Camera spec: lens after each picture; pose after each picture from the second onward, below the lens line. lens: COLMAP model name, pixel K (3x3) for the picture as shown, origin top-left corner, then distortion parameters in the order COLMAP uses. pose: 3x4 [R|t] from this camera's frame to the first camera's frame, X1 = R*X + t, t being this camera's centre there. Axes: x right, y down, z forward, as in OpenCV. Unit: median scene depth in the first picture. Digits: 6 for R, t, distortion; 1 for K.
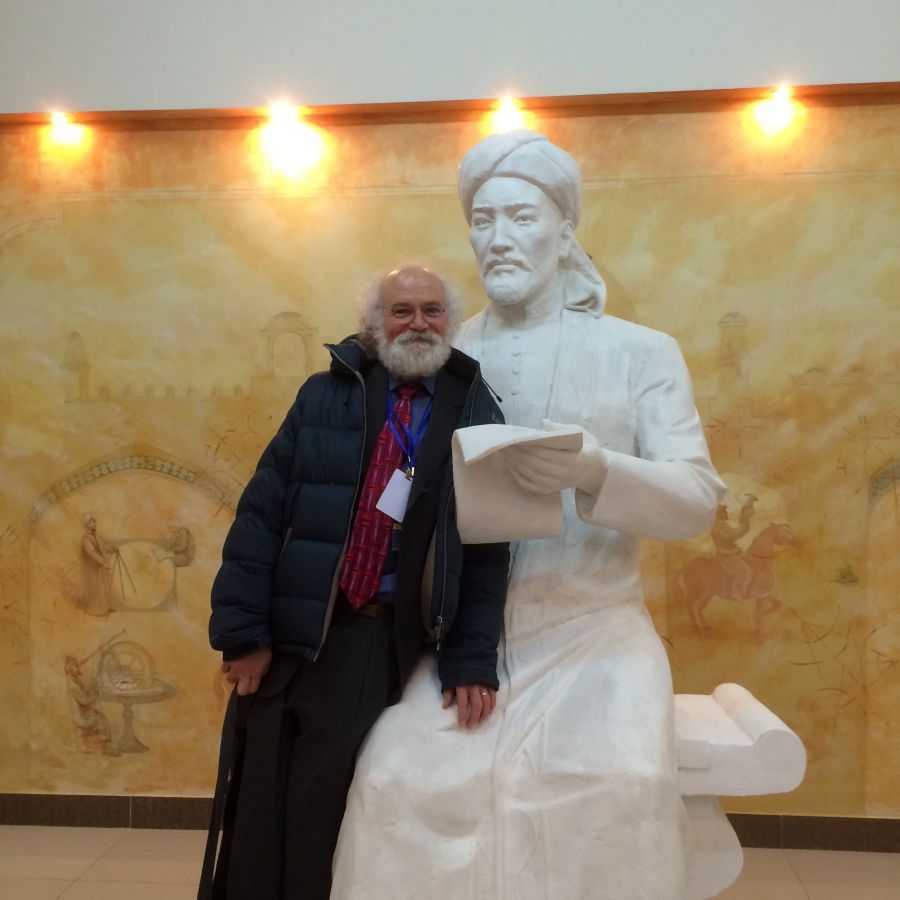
lens RADIAL K [[1006.4, 0, 456.8], [0, 1006.4, 449.6], [0, 0, 1]] dist [0.017722, 0.000000]
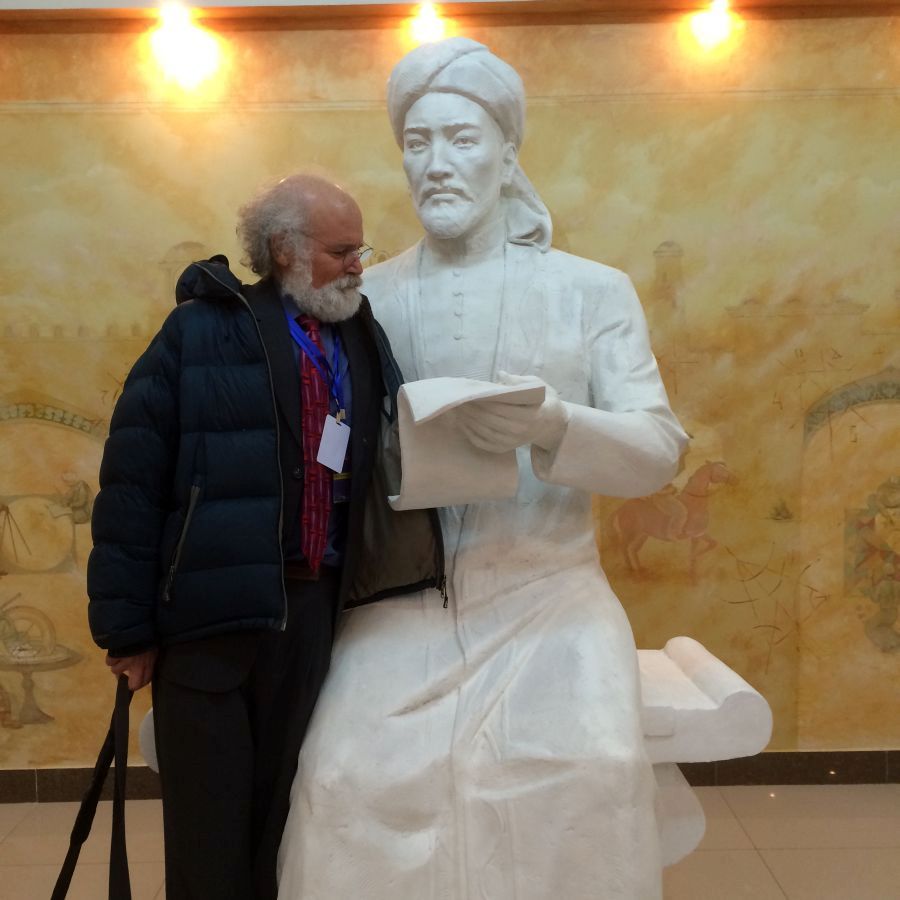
lens RADIAL K [[1006.4, 0, 457.0], [0, 1006.4, 450.6], [0, 0, 1]] dist [0.017722, 0.000000]
pose [[0.994587, -0.024842, 0.100891, -0.025085], [0.016873, 0.996725, 0.079084, -0.017926], [-0.102525, -0.076954, 0.991749, 0.063264]]
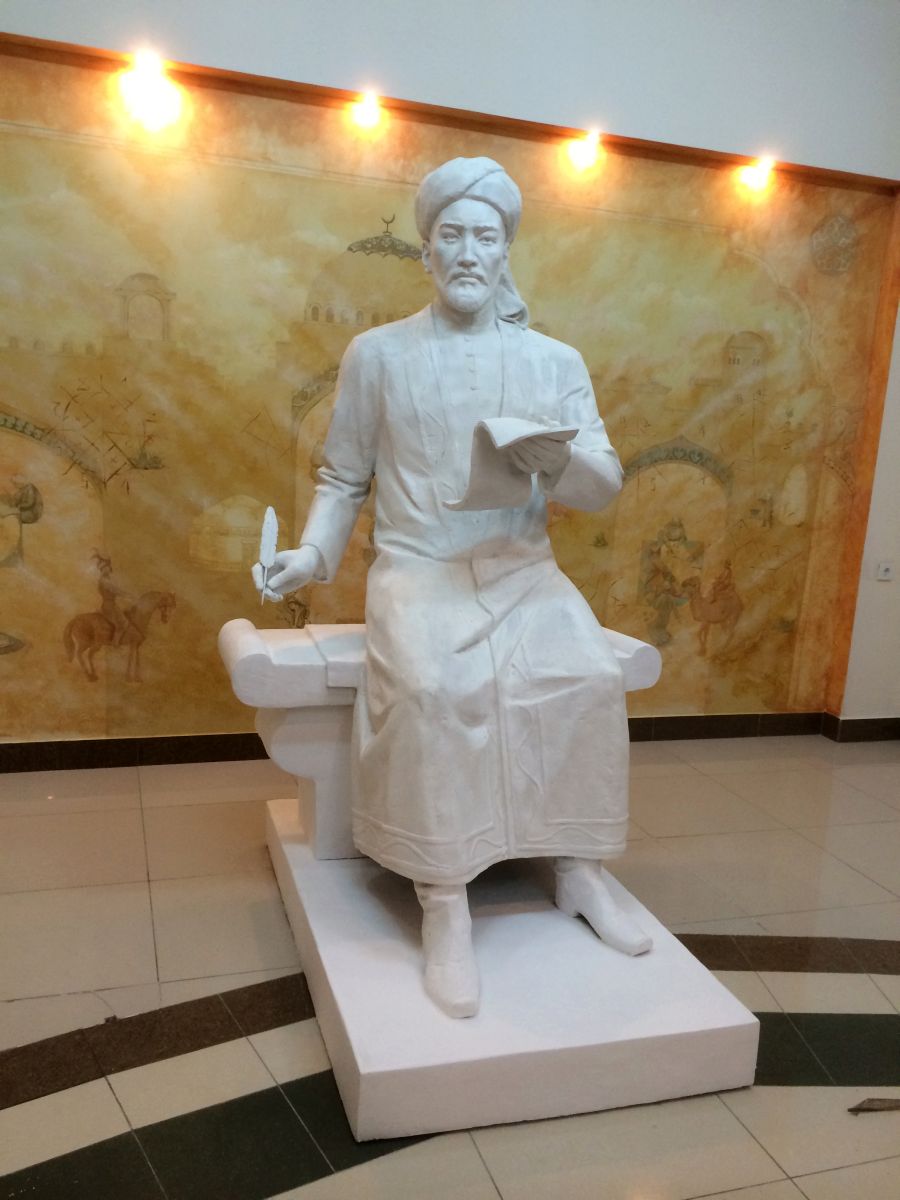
lens RADIAL K [[994.1, 0, 450.5], [0, 994.1, 602.6], [0, 0, 1]] dist [0.033277, -0.056777]
pose [[0.910269, -0.012180, 0.413839, -0.320371], [-0.064363, 0.983252, 0.170510, -0.002955], [-0.408984, -0.181846, 0.894239, -0.082618]]
